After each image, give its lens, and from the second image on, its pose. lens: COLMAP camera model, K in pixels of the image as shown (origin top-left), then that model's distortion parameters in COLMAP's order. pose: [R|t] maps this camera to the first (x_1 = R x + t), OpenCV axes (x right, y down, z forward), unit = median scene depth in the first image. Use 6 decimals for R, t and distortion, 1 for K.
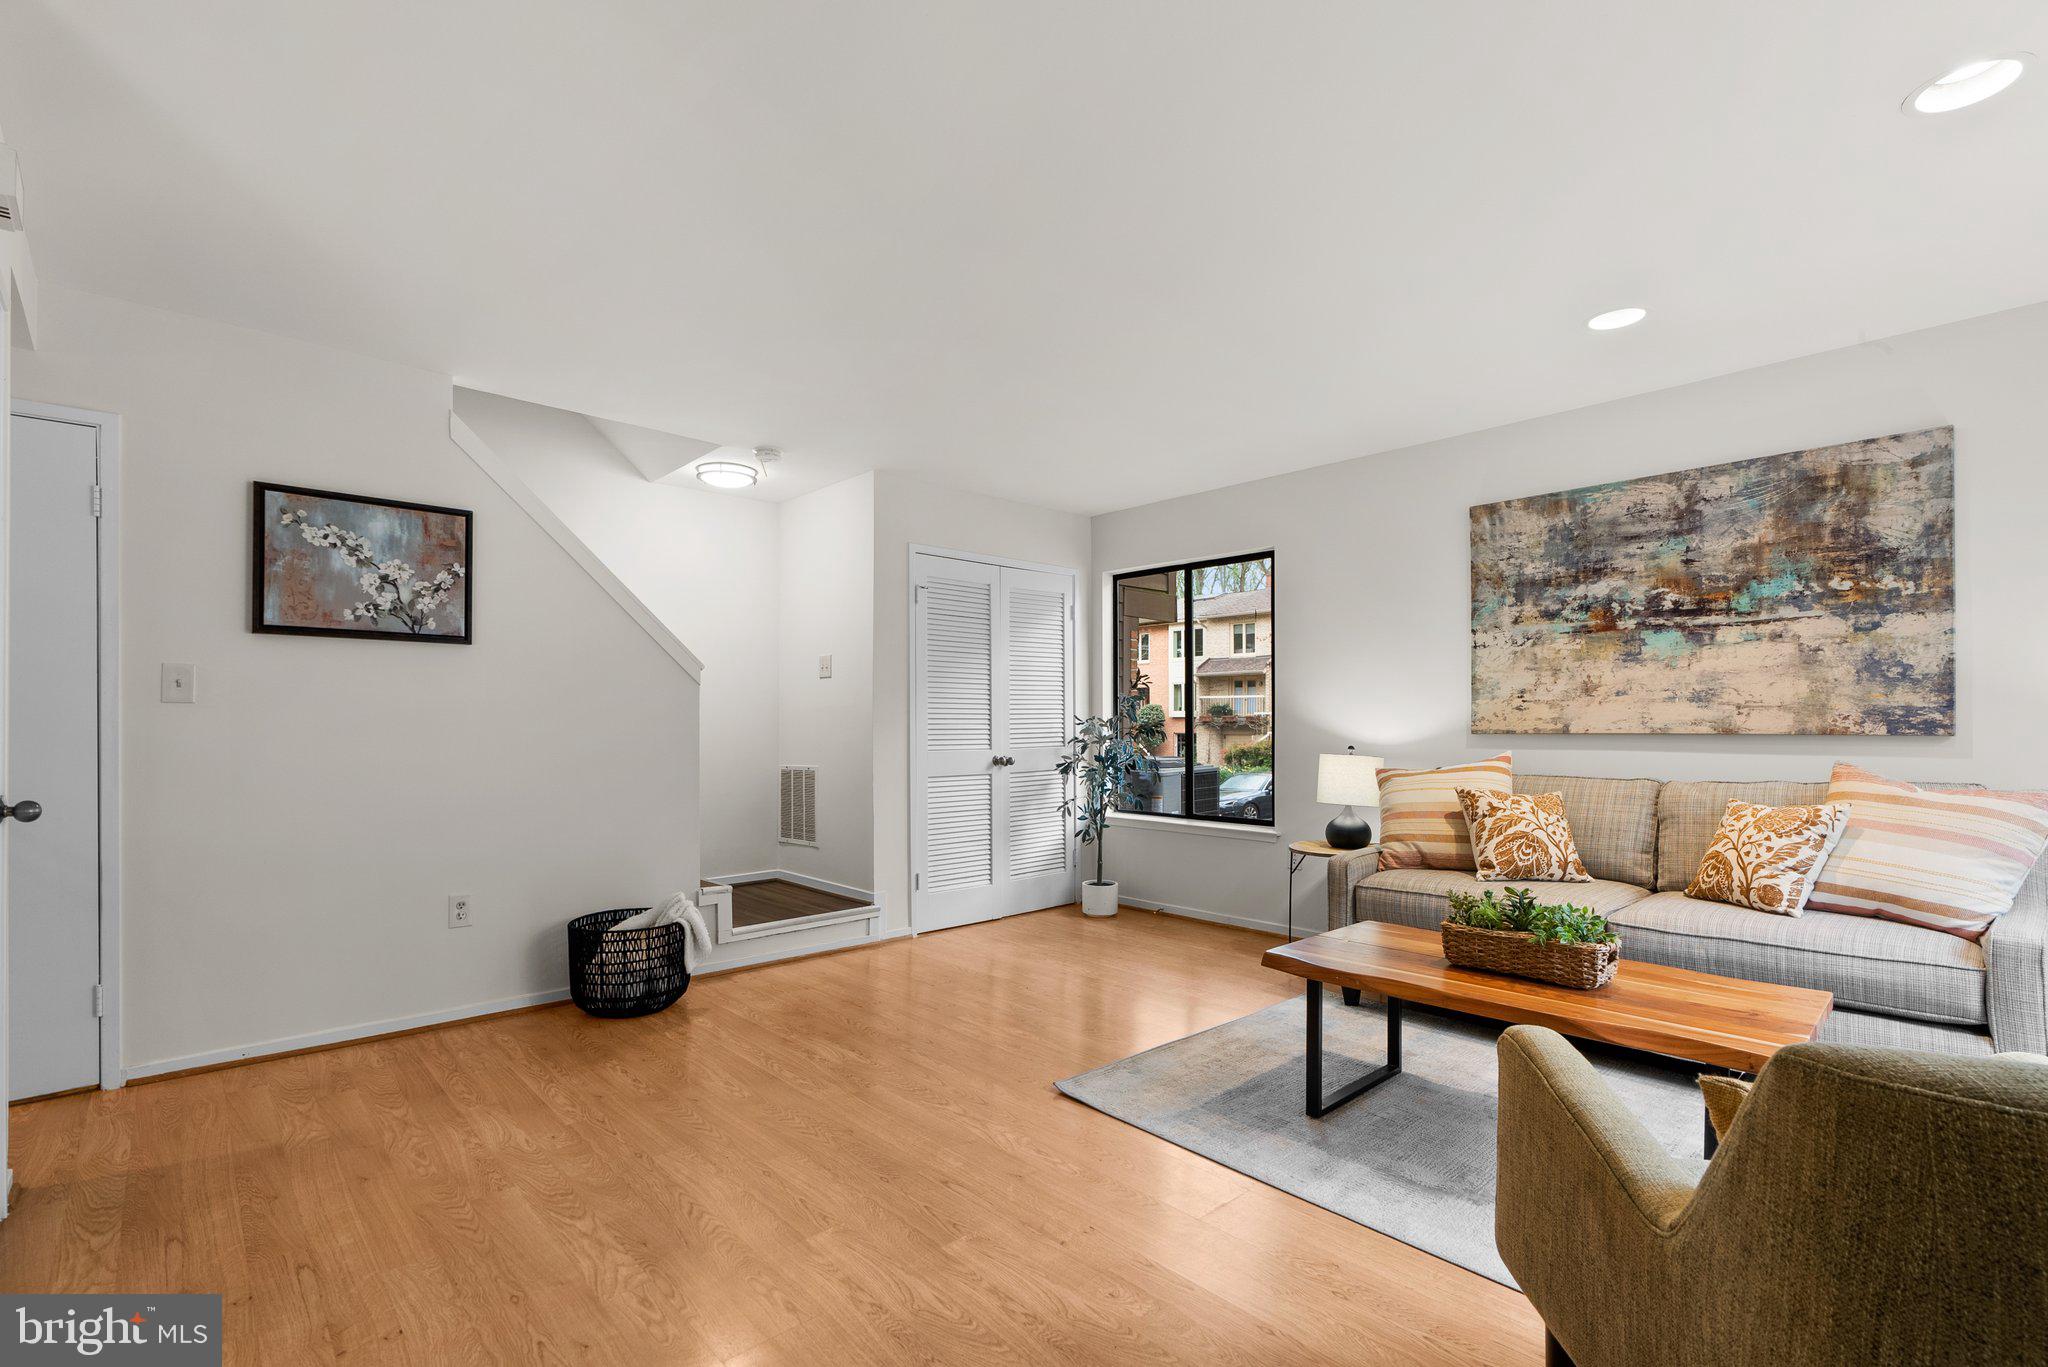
lens RADIAL K [[935.8, 0, 1003.6], [0, 935.8, 715.0], [0, 0, 1]] dist [-0.010301, 0.005164]
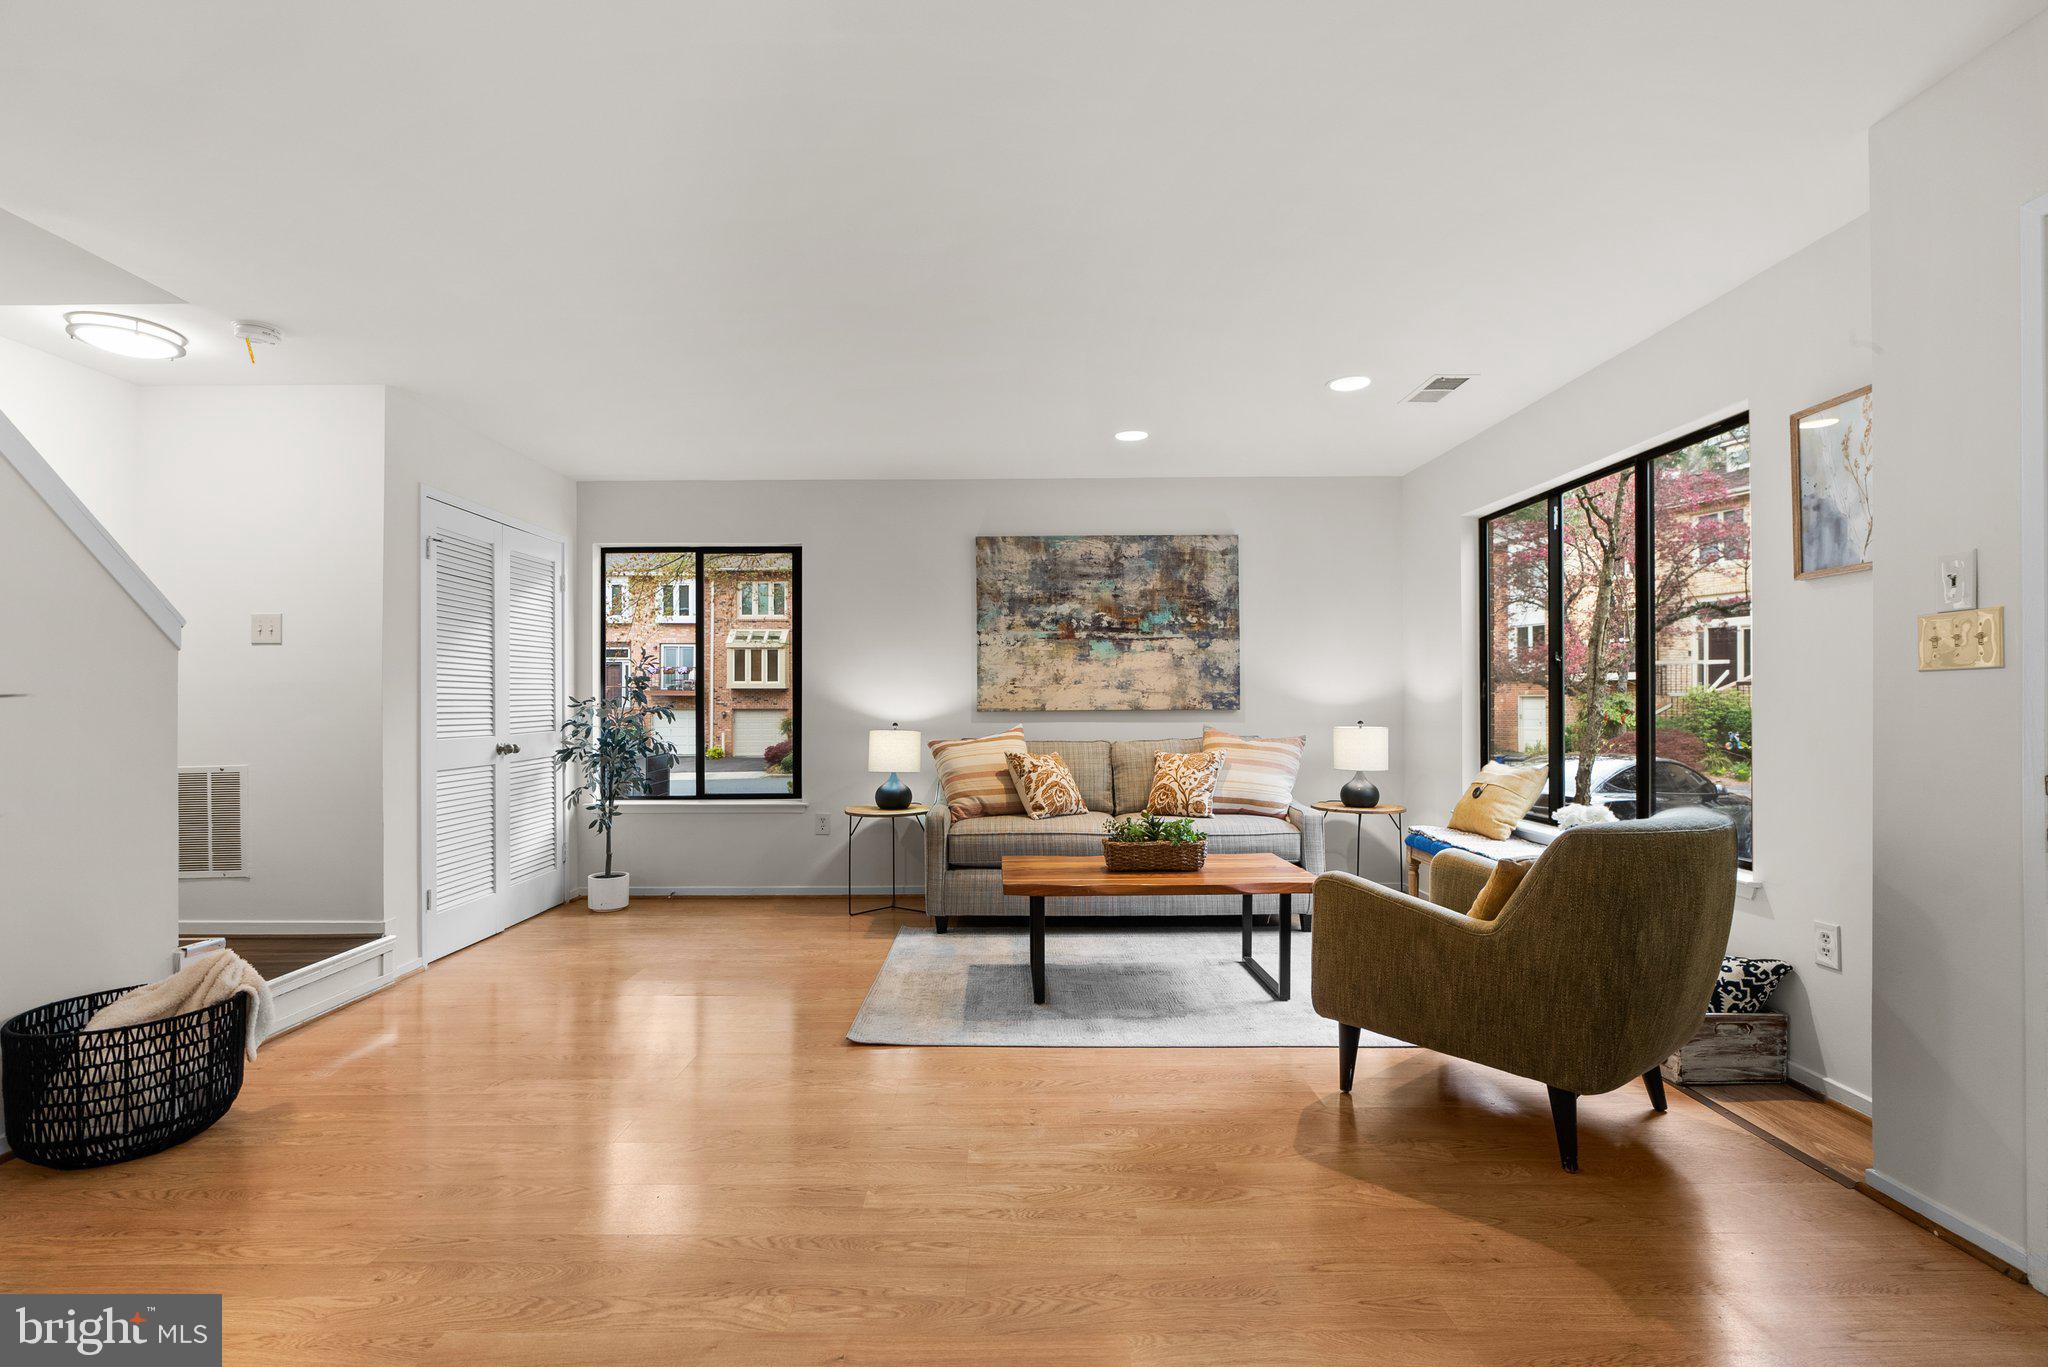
lens RADIAL K [[935.8, 0, 1018.9], [0, 935.8, 686.7], [0, 0, 1]] dist [-0.010301, 0.005164]
pose [[0.665994, 0.011351, 0.745870, -0.490074], [-0.003077, 0.999918, -0.012470, 0.001679], [-0.745950, 0.006010, 0.665974, 0.105134]]
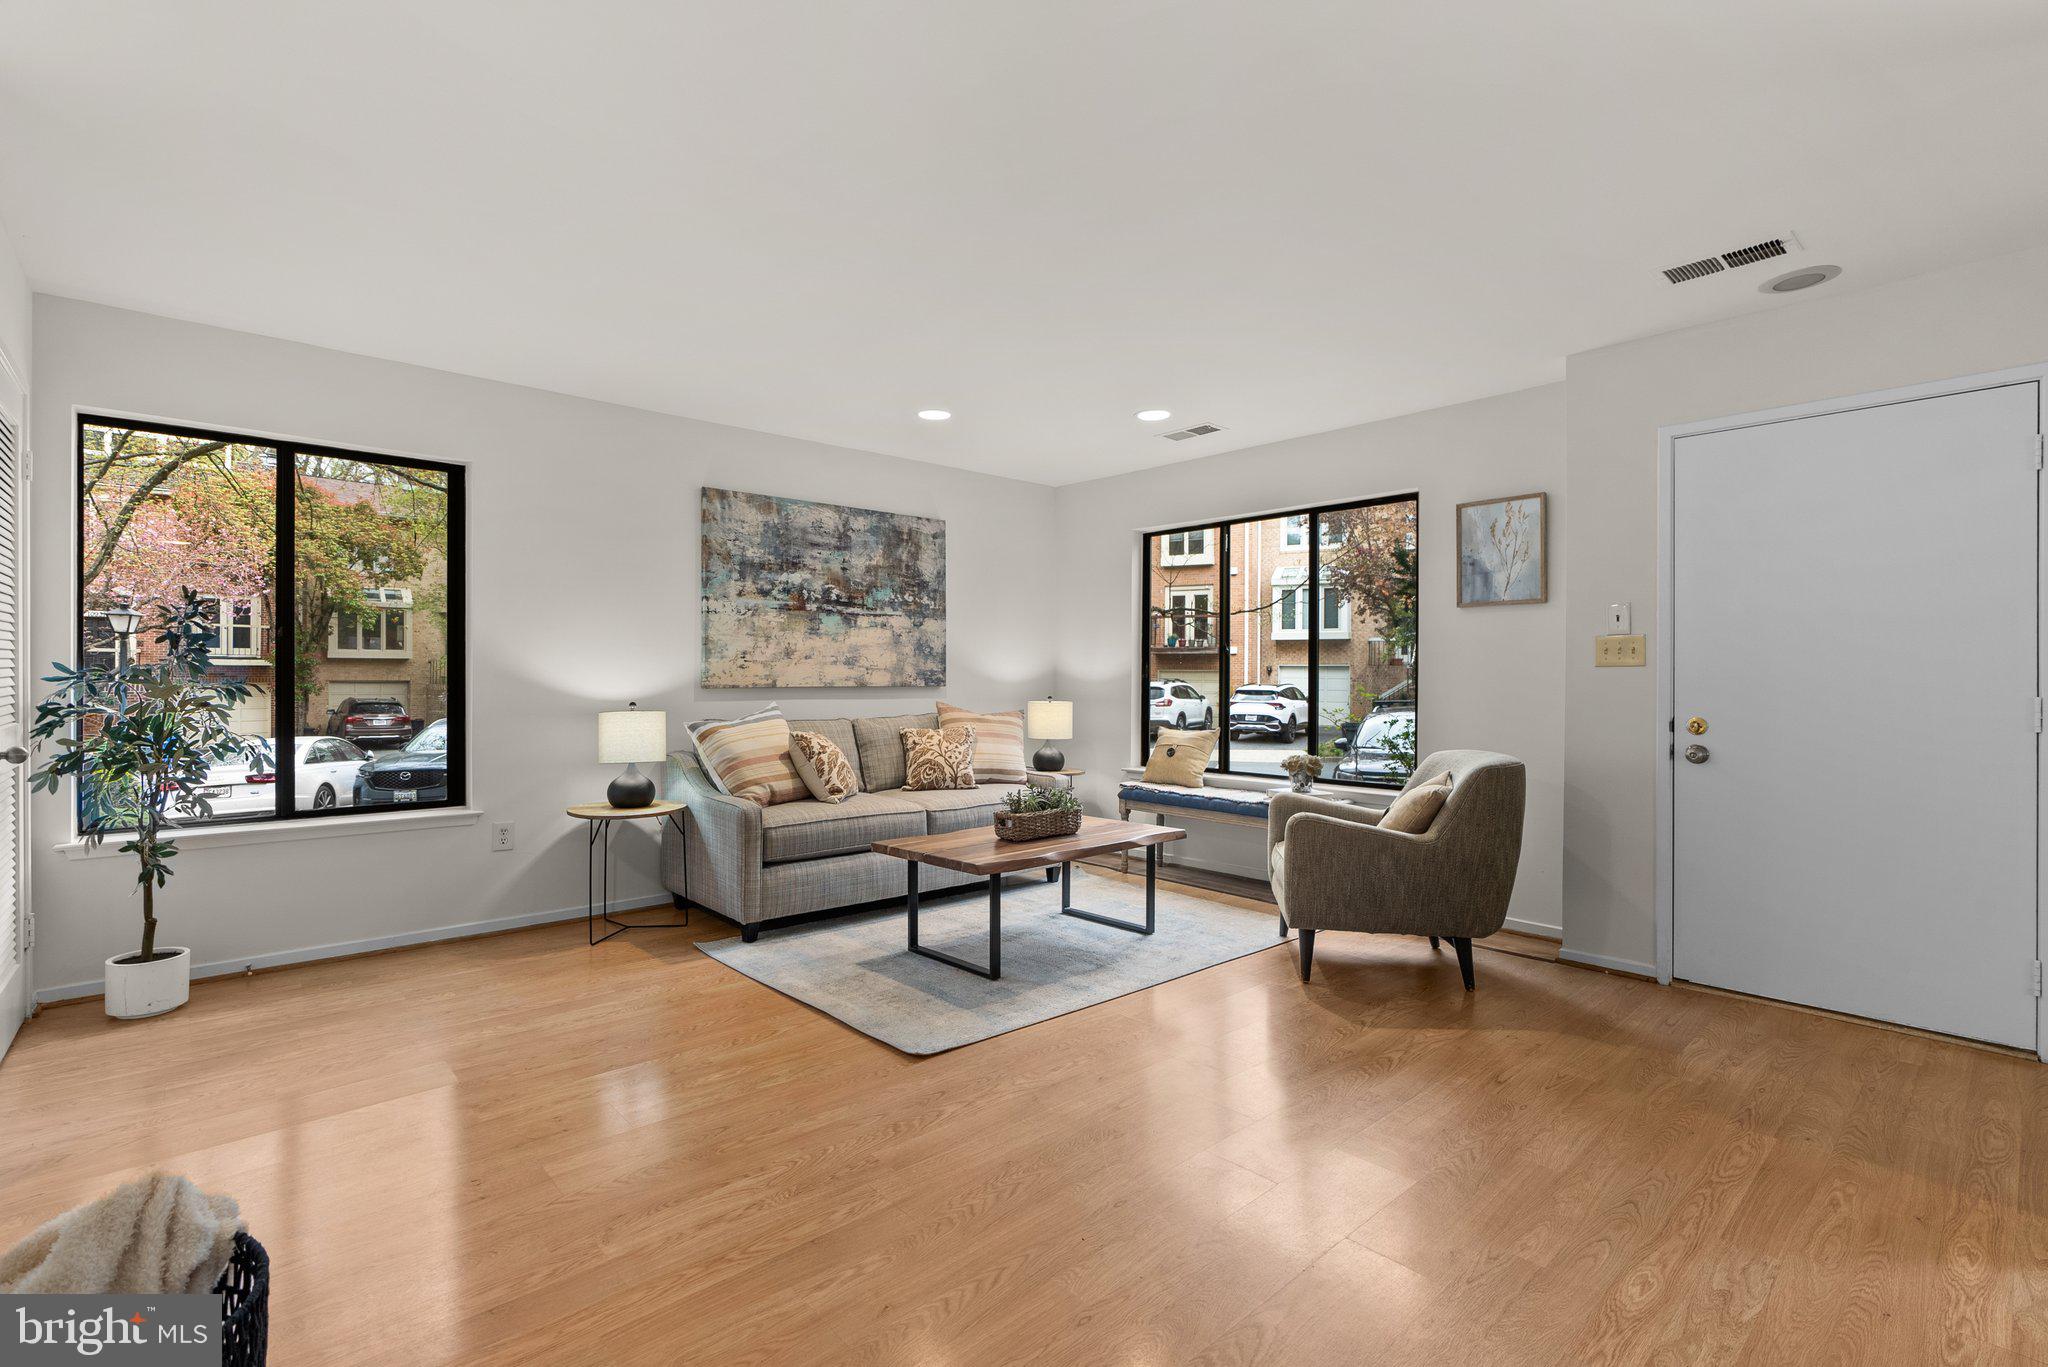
lens RADIAL K [[935.8, 0, 1028.9], [0, 935.8, 673.2], [0, 0, 1]] dist [-0.010301, 0.005164]
pose [[-0.011853, 0.006065, 0.999911, -0.722146], [-0.012266, 0.999905, -0.006211, 0.004474], [-0.999855, -0.012338, -0.011778, 0.709532]]
